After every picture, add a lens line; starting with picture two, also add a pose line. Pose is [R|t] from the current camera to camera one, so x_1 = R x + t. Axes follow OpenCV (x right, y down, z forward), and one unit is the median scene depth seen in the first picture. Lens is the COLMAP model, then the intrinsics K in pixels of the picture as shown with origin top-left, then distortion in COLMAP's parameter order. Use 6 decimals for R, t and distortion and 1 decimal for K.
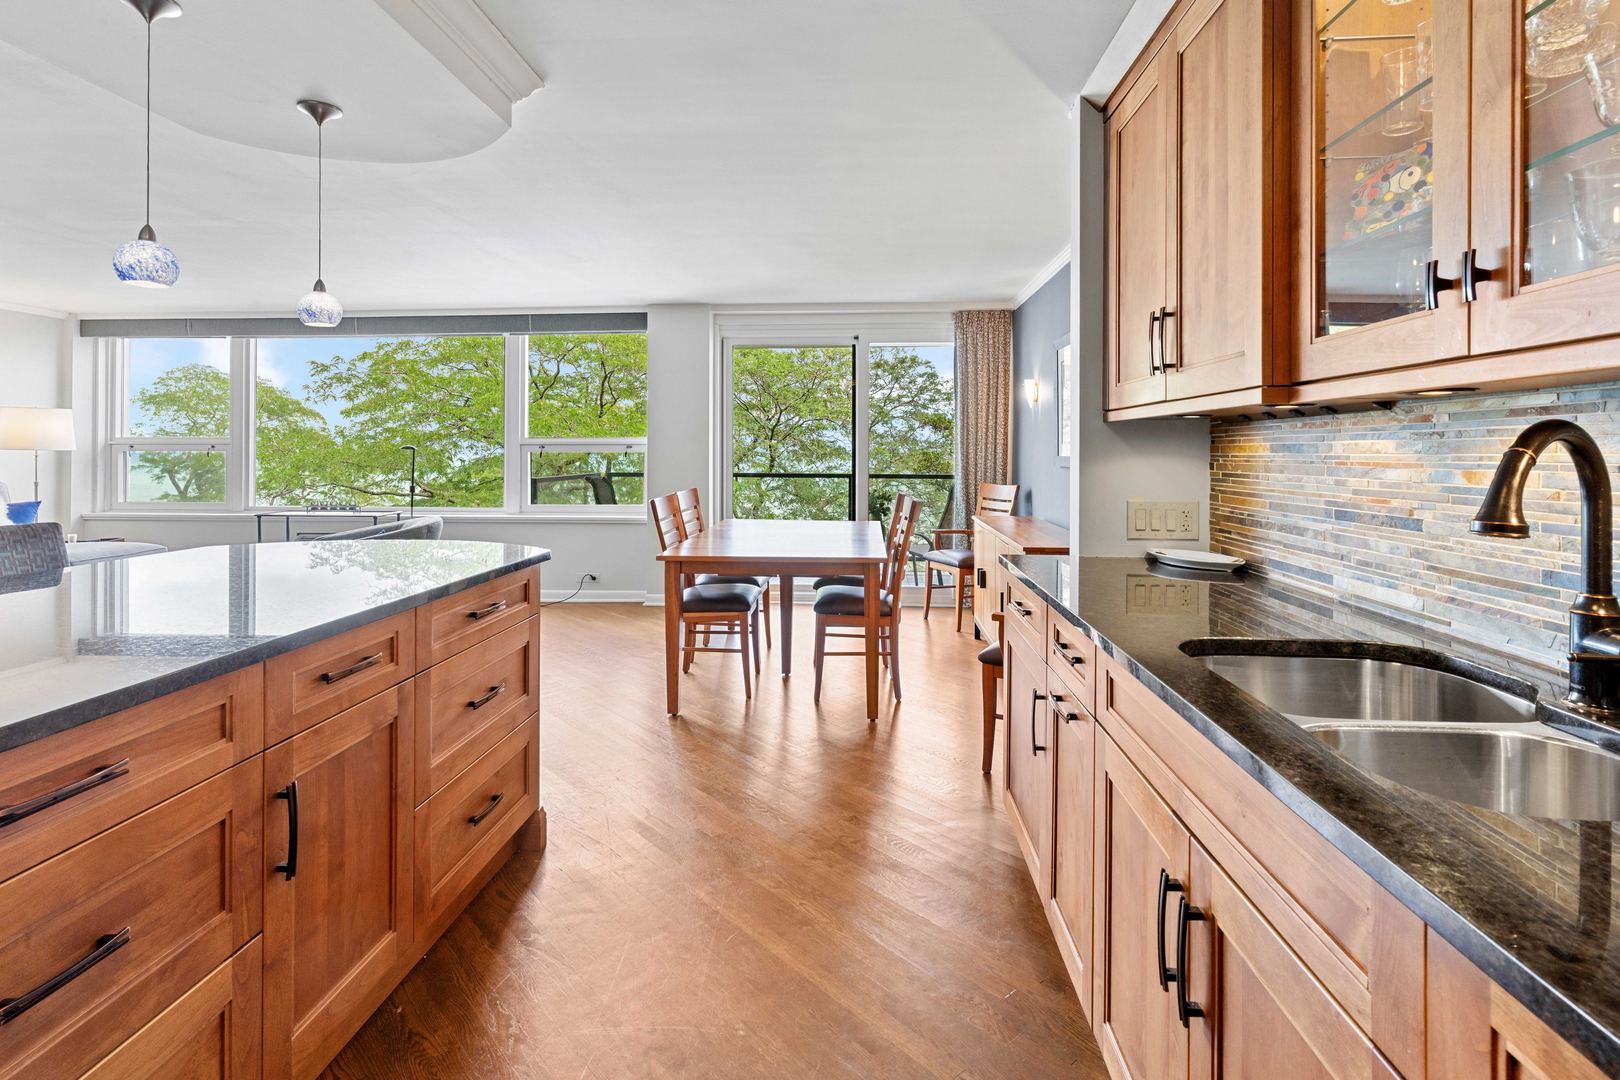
lens RADIAL K [[799.7, 0, 810.8], [0, 799.7, 452.9], [0, 0, 1]] dist [0.002701, 0.001368]
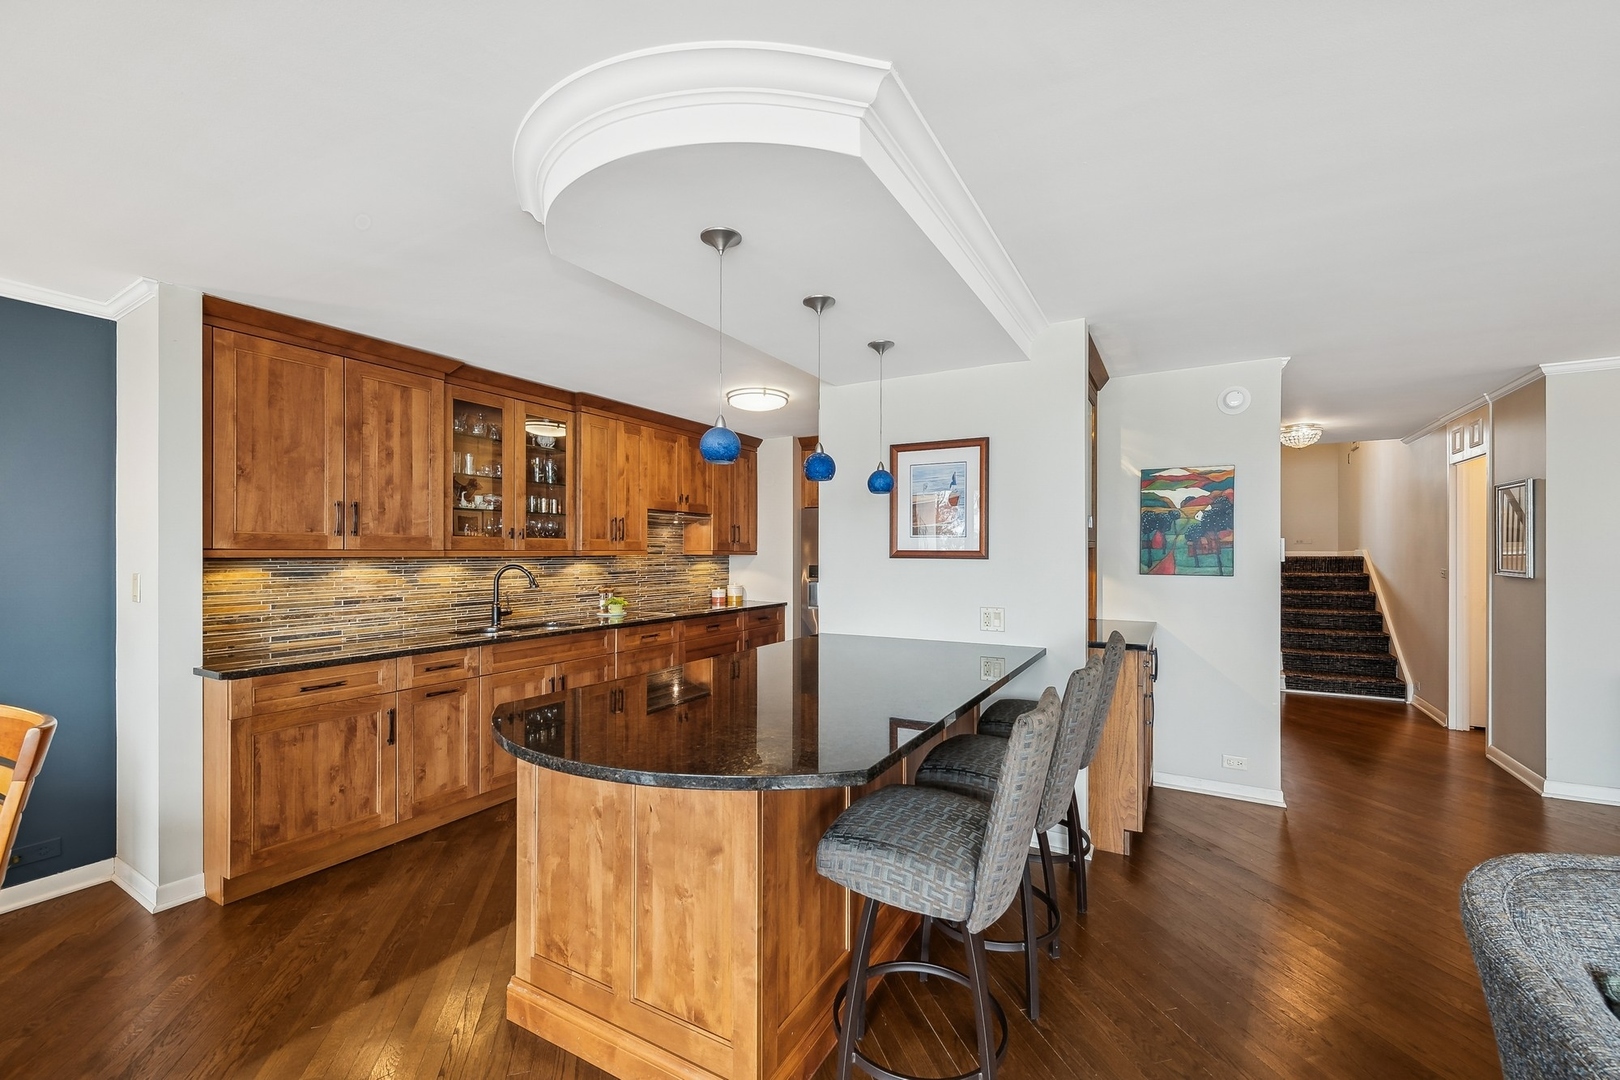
lens RADIAL K [[668.3, 0, 815.1], [0, 668.3, 550.7], [0, 0, 1]] dist [0.004906, -0.001885]
pose [[-0.899304, 0.000183, 0.437324, -0.395213], [-0.000248, 1.000000, -0.000927, -0.019631], [-0.437324, -0.000942, -0.899303, 0.613938]]
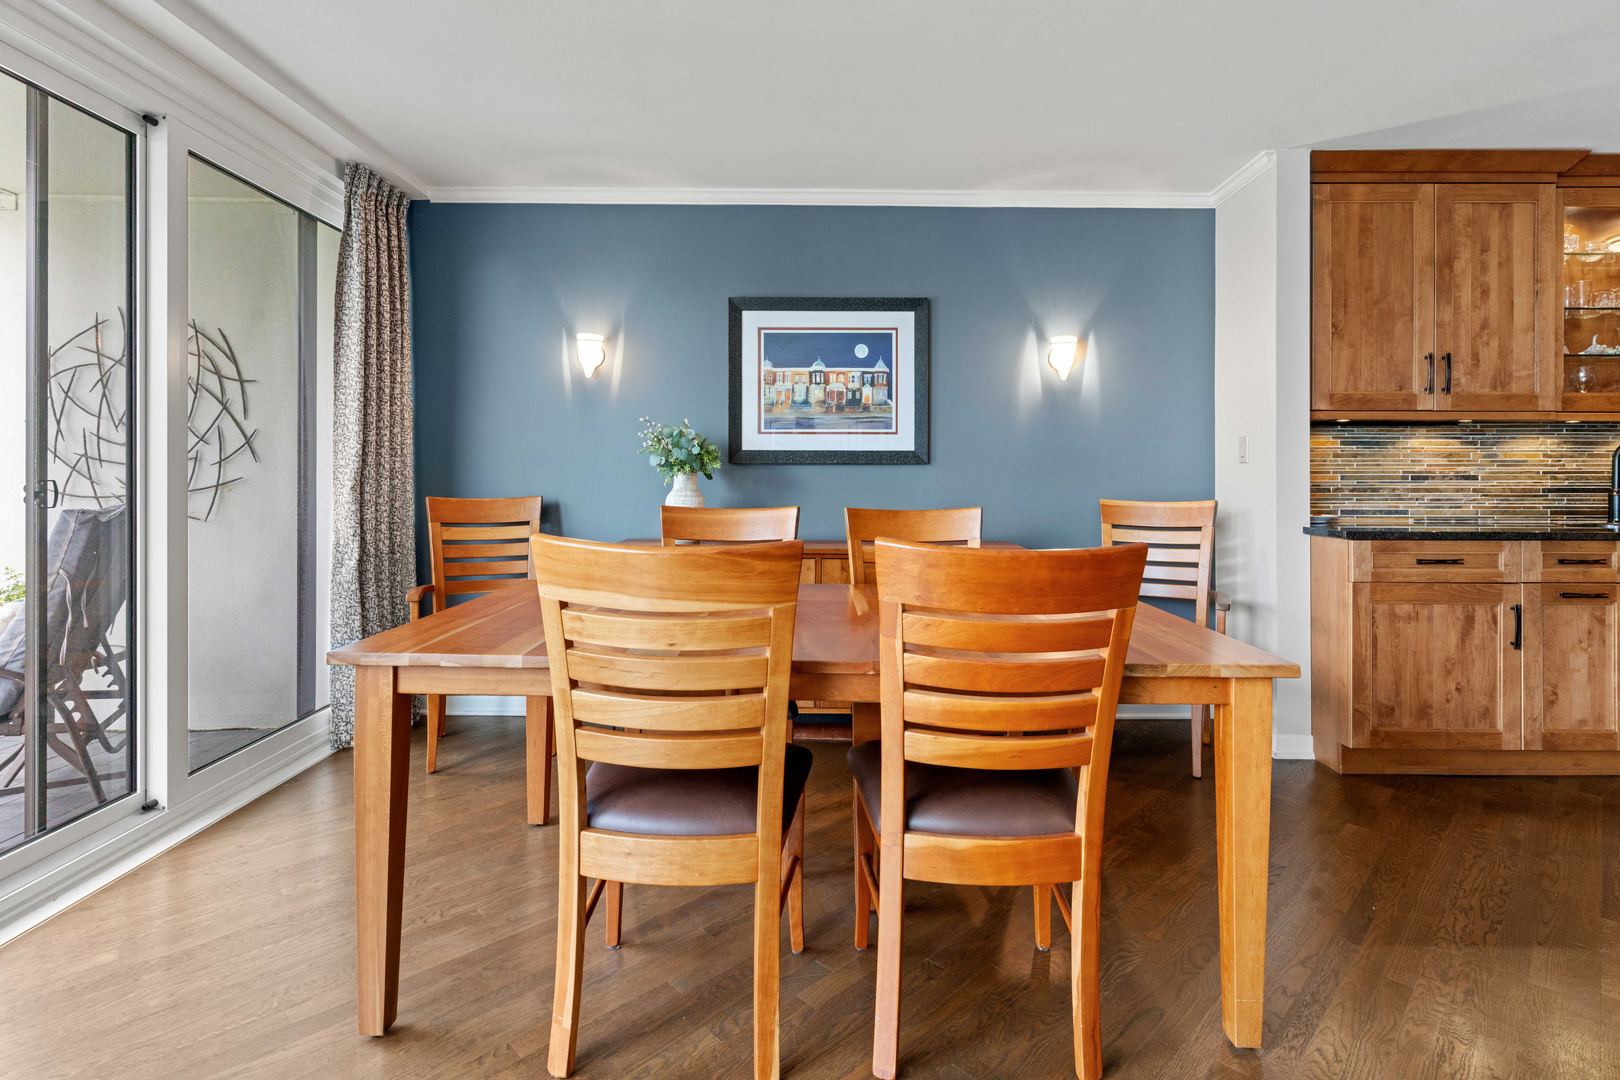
lens RADIAL K [[799.7, 0, 799.2], [0, 799.7, 474.8], [0, 0, 1]] dist [0.002701, 0.001368]
pose [[-0.059290, -0.001202, 0.998240, -0.343588], [-0.001730, 0.999998, 0.001102, 0.020462], [-0.998239, -0.001662, -0.059292, 0.750877]]
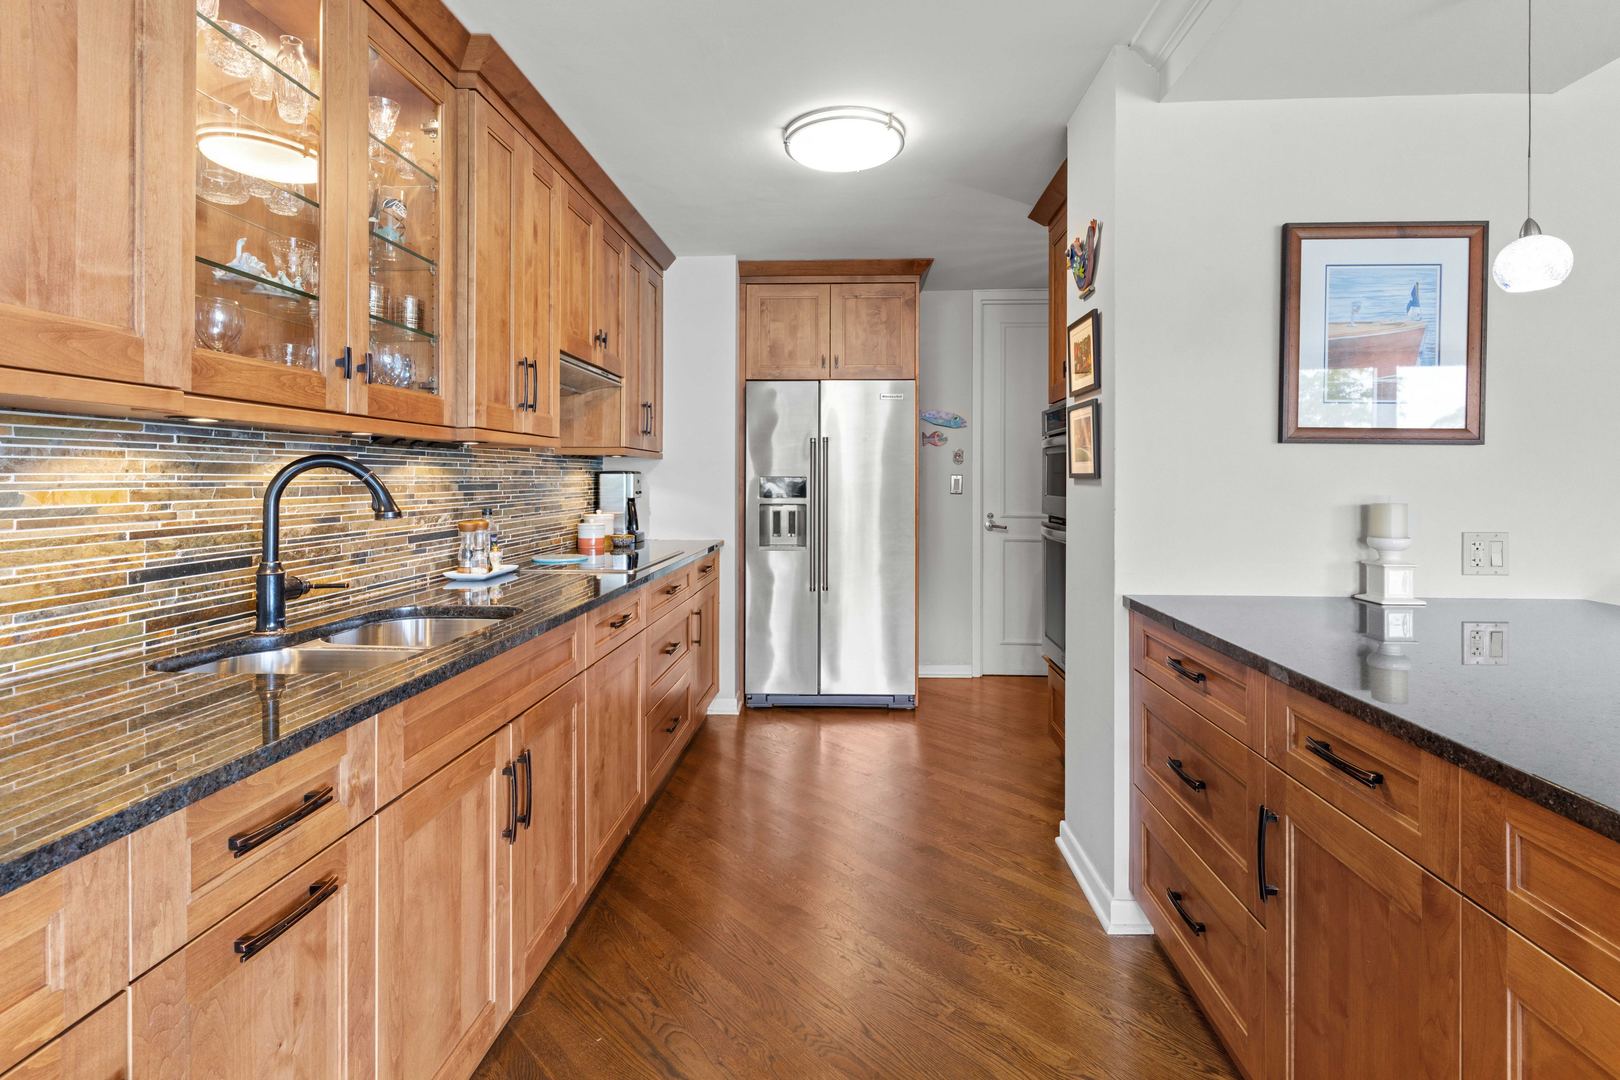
lens RADIAL K [[799.7, 0, 811.8], [0, 799.7, 476.6], [0, 0, 1]] dist [0.002701, 0.001368]
pose [[-0.999997, -0.002037, -0.001473, -0.015870], [-0.002034, 0.999996, -0.002116, 0.001314], [0.001477, -0.002113, -0.999997, 0.436678]]
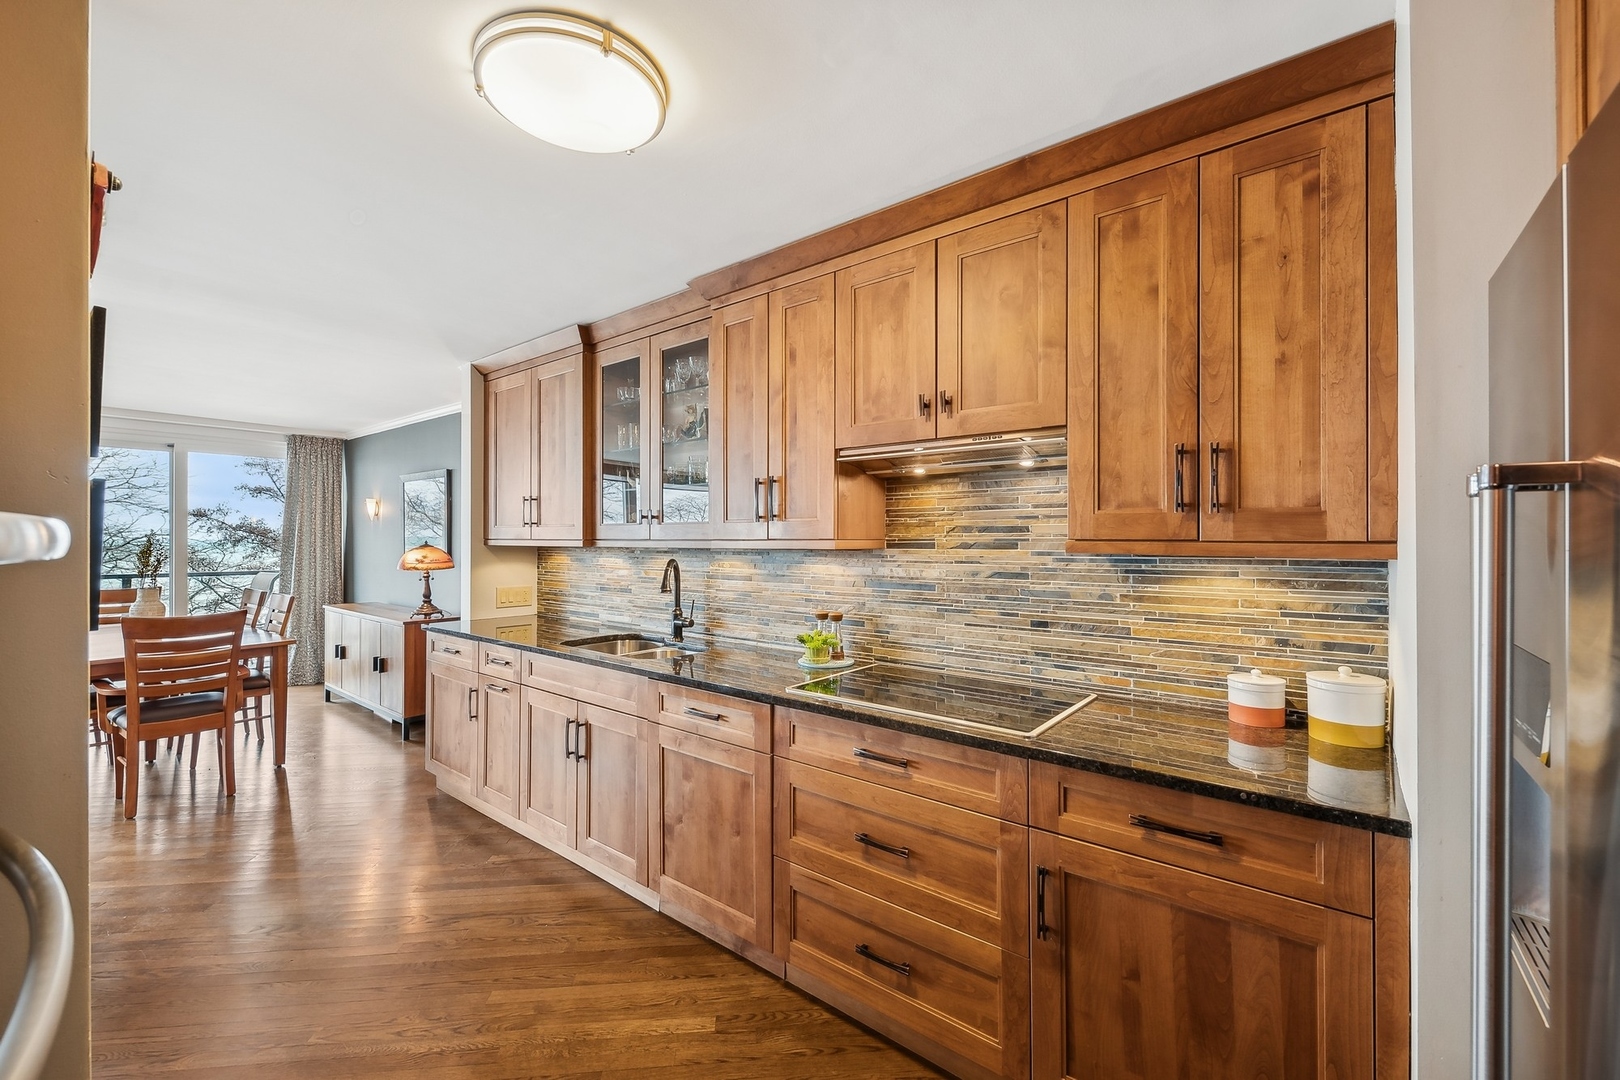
lens RADIAL K [[668.3, 0, 795.8], [0, 668.3, 535.0], [0, 0, 1]] dist [0.004906, -0.001885]
pose [[0.585068, 0.004152, 0.810974, -0.183499], [0.000981, 0.999983, -0.005827, -0.020901], [-0.810984, 0.004205, 0.585054, -0.190226]]
